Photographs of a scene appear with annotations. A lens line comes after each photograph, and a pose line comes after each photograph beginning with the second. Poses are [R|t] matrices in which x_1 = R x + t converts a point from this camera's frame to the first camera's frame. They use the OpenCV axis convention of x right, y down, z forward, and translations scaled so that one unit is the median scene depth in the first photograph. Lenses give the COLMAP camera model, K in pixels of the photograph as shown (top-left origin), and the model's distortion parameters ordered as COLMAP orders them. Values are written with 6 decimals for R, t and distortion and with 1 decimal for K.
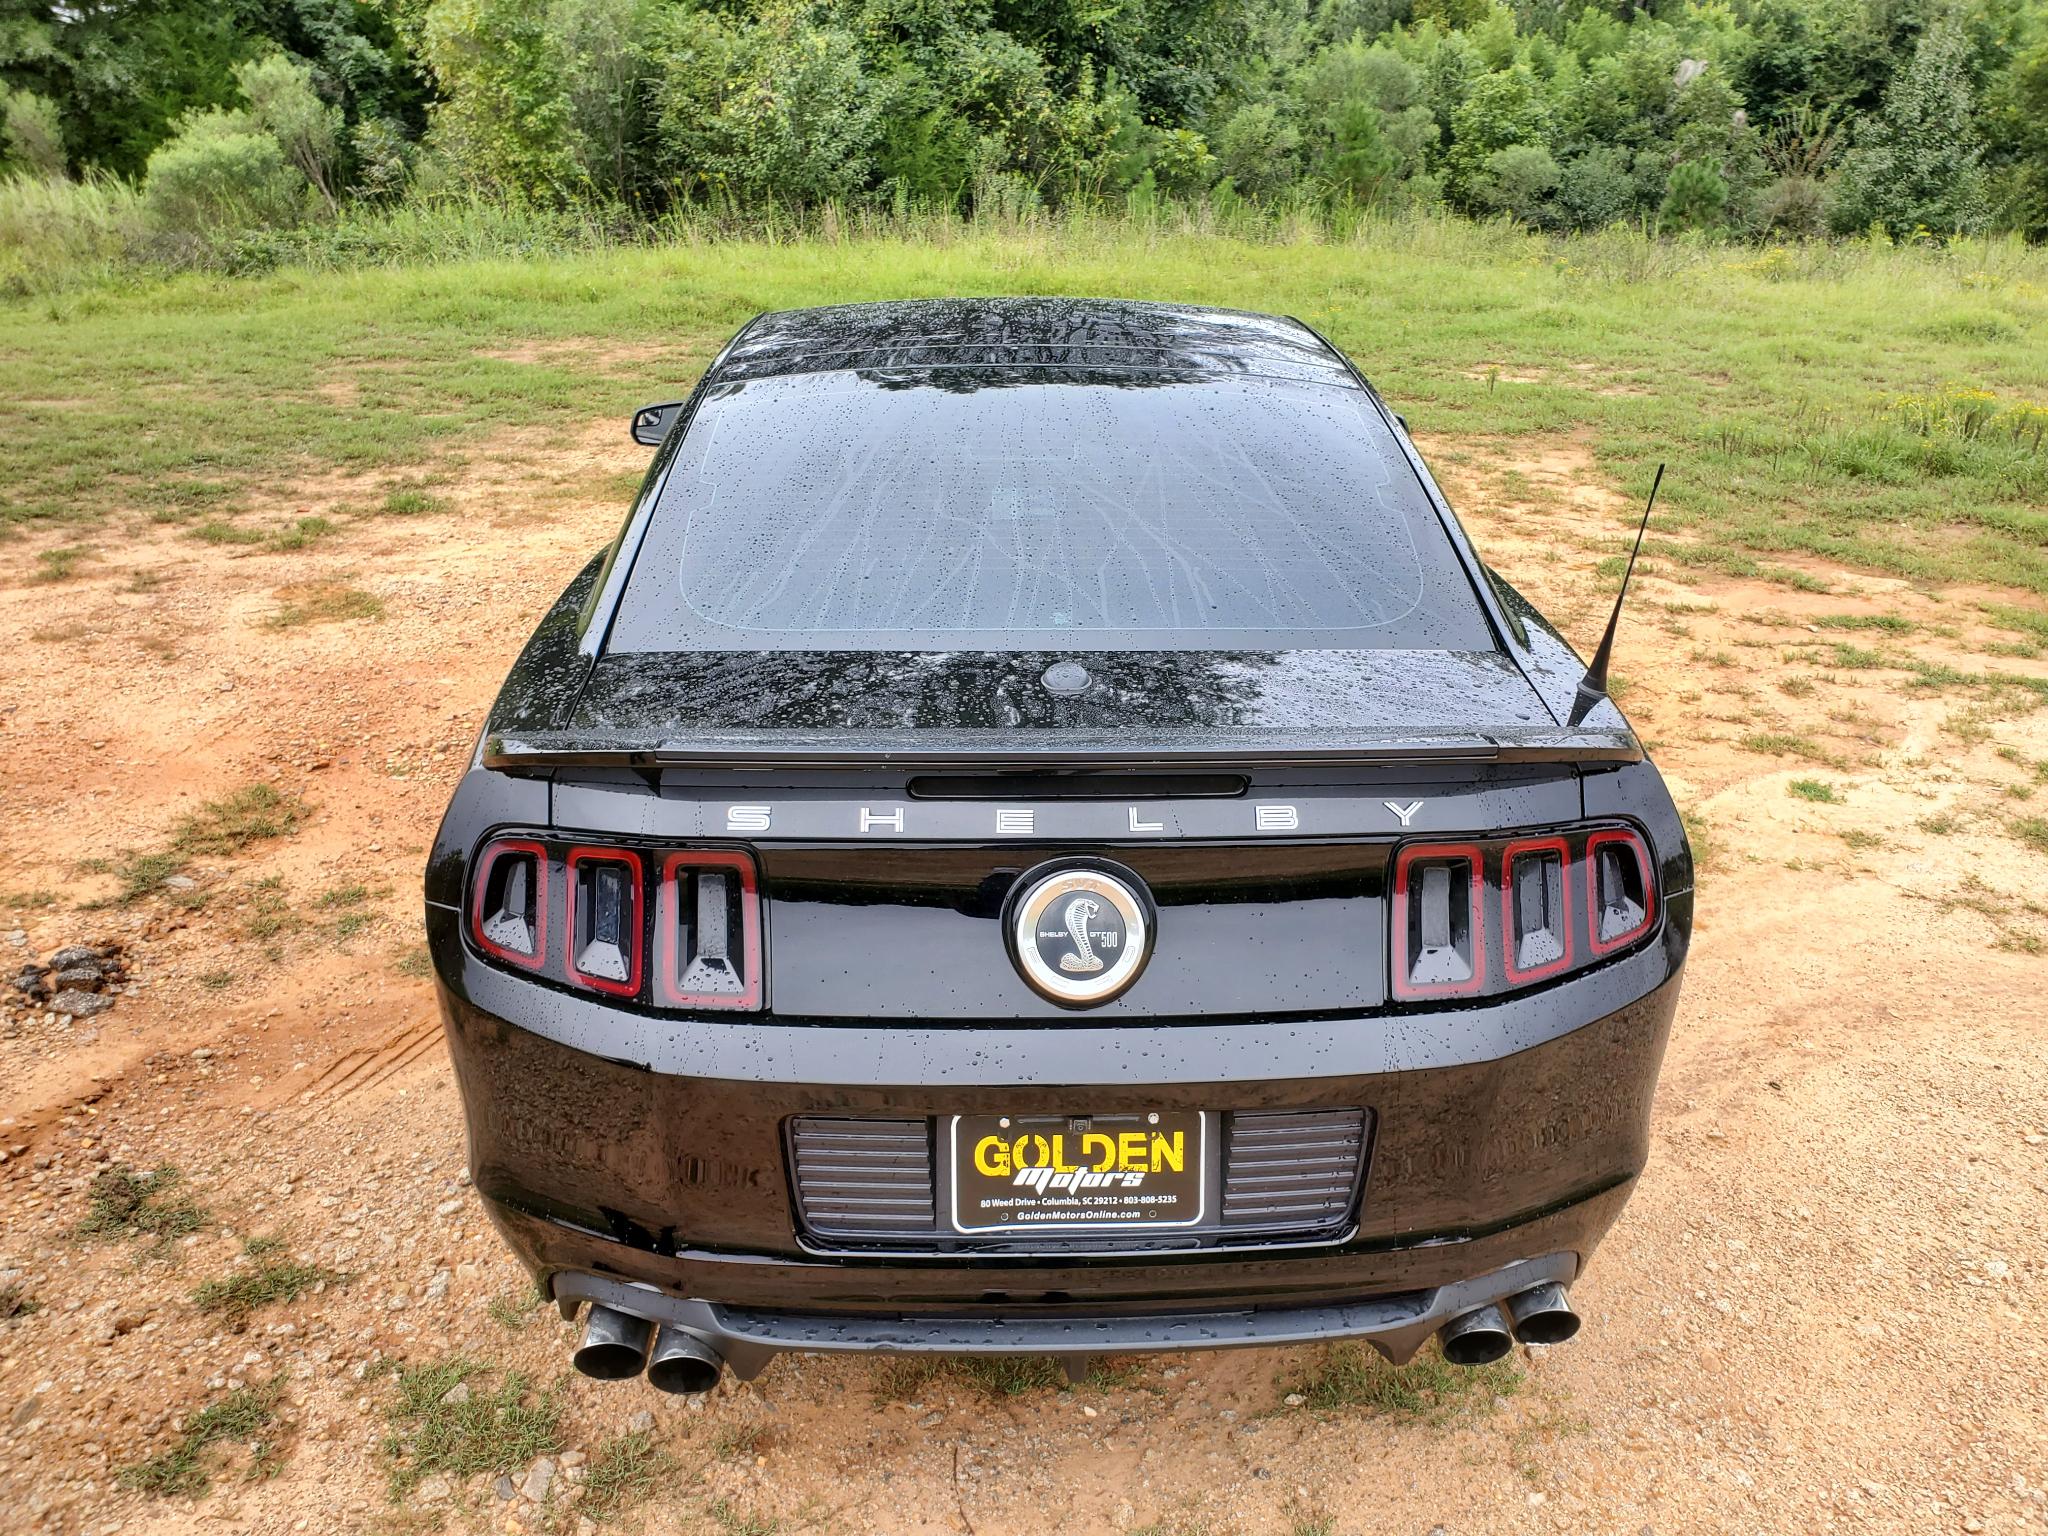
lens RADIAL K [[1648.8, 0, 1024.0], [0, 1648.8, 768.0], [0, 0, 1]] dist [-0.002755, 0.057904]
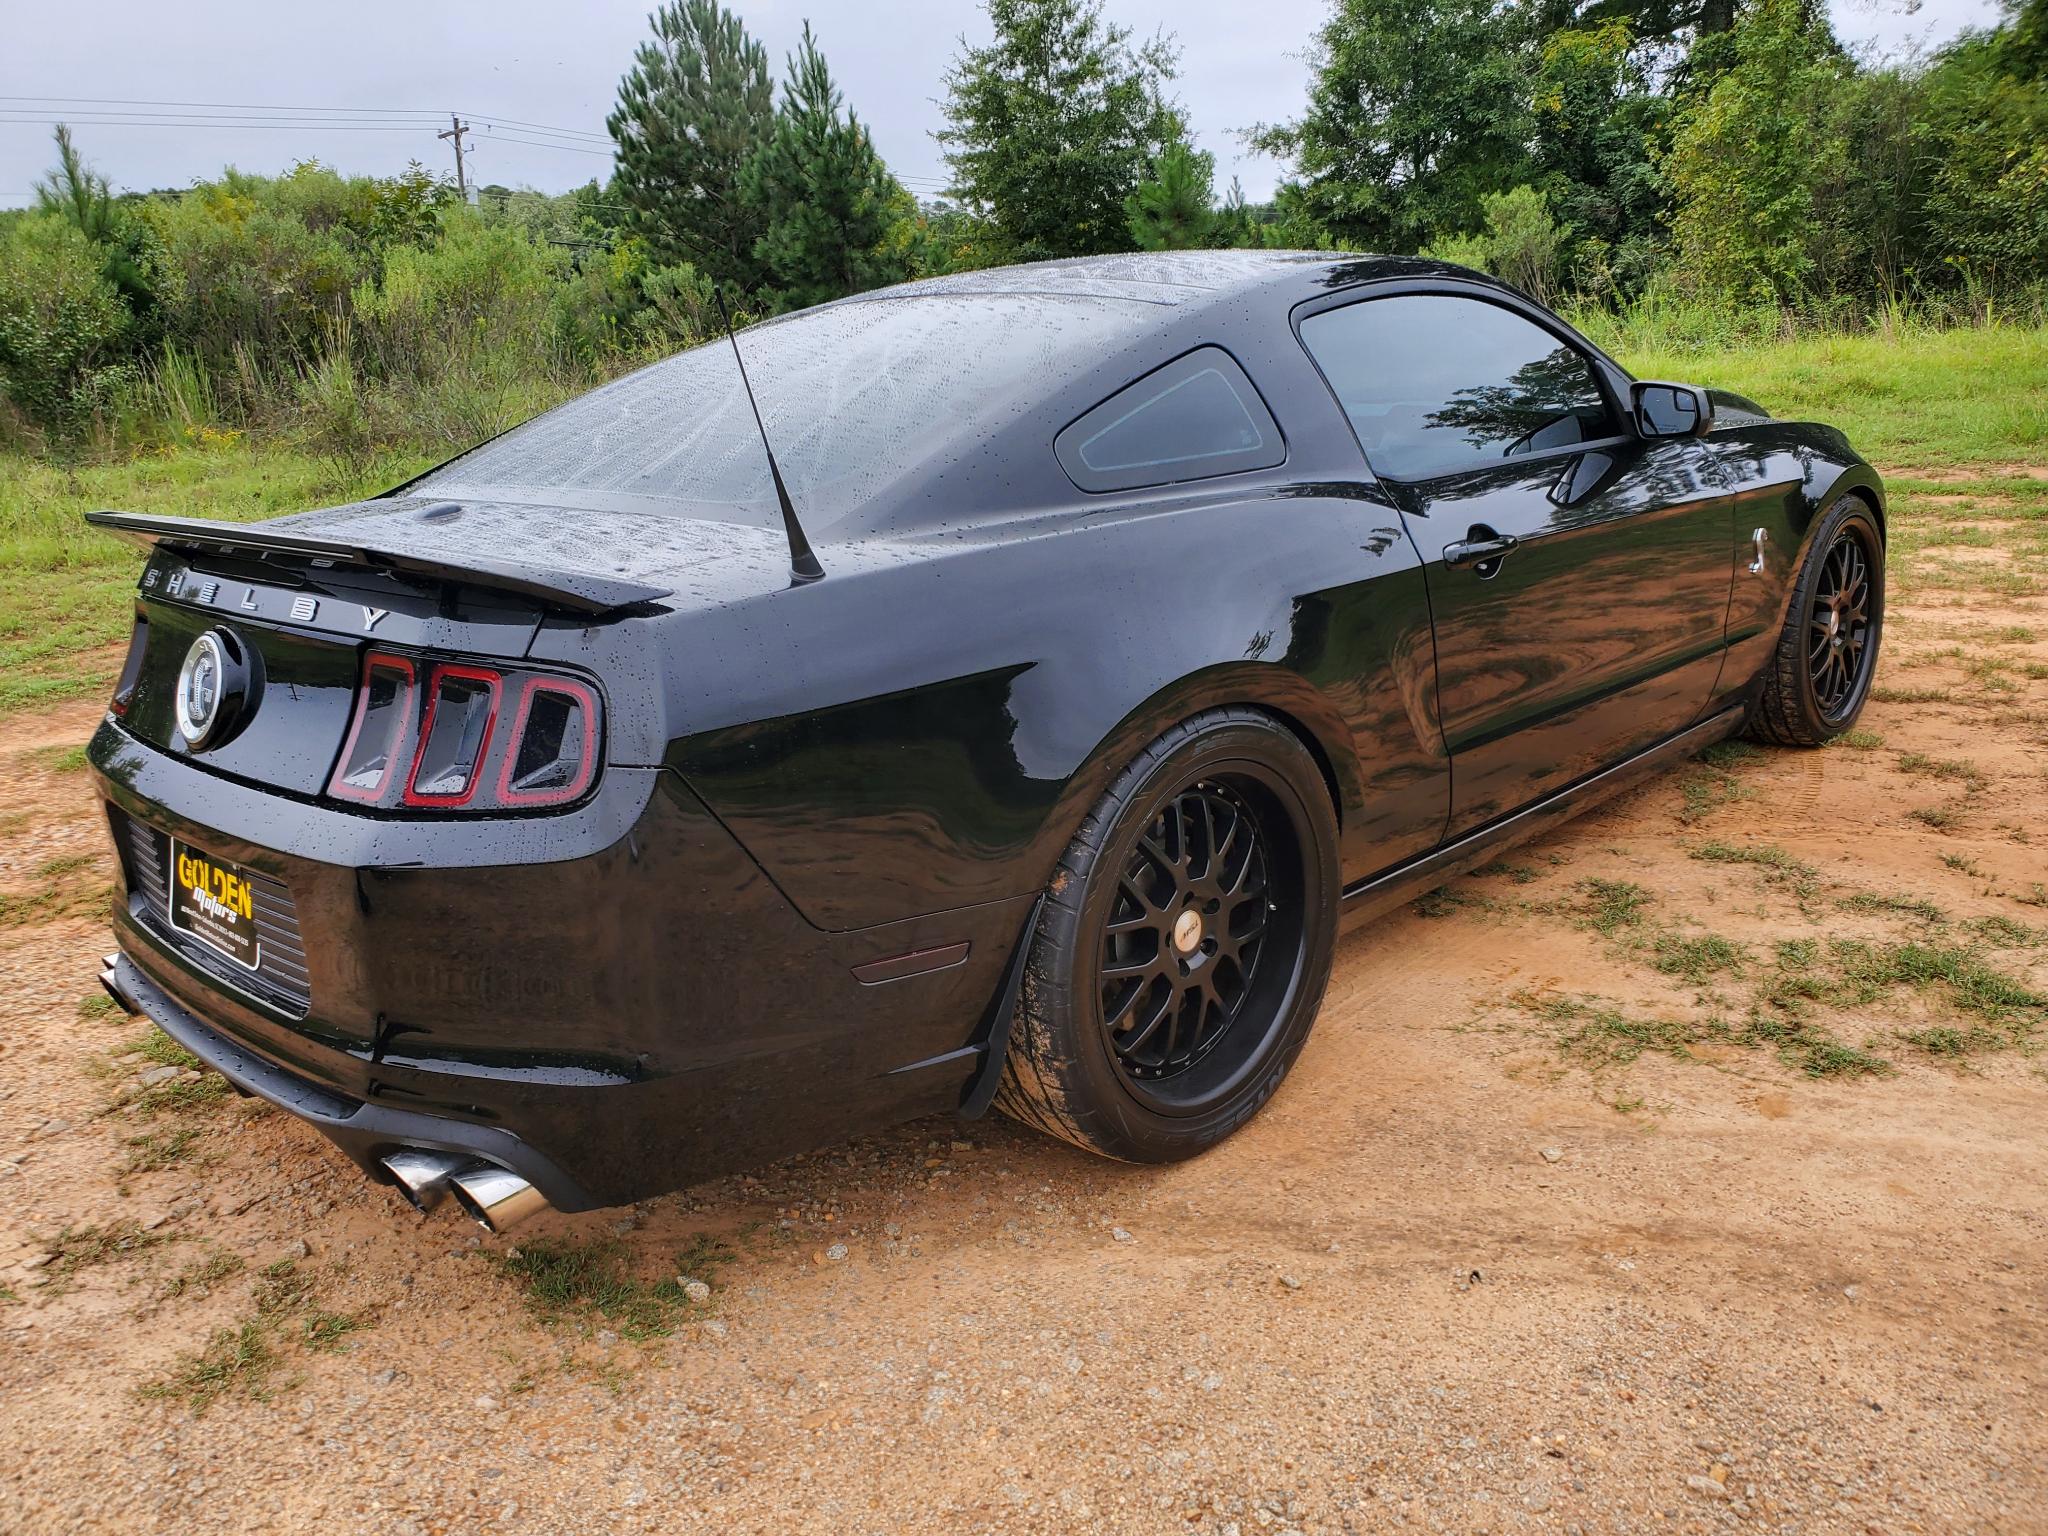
lens RADIAL K [[1648.1, 0, 1077.0], [0, 1648.1, 780.7], [0, 0, 1]] dist [-0.006575, 0.040237]
pose [[0.670724, 0.144167, -0.727561, 0.722851], [-0.199002, 0.979940, 0.010721, 0.015244], [0.714512, 0.137595, 0.685959, 0.347808]]
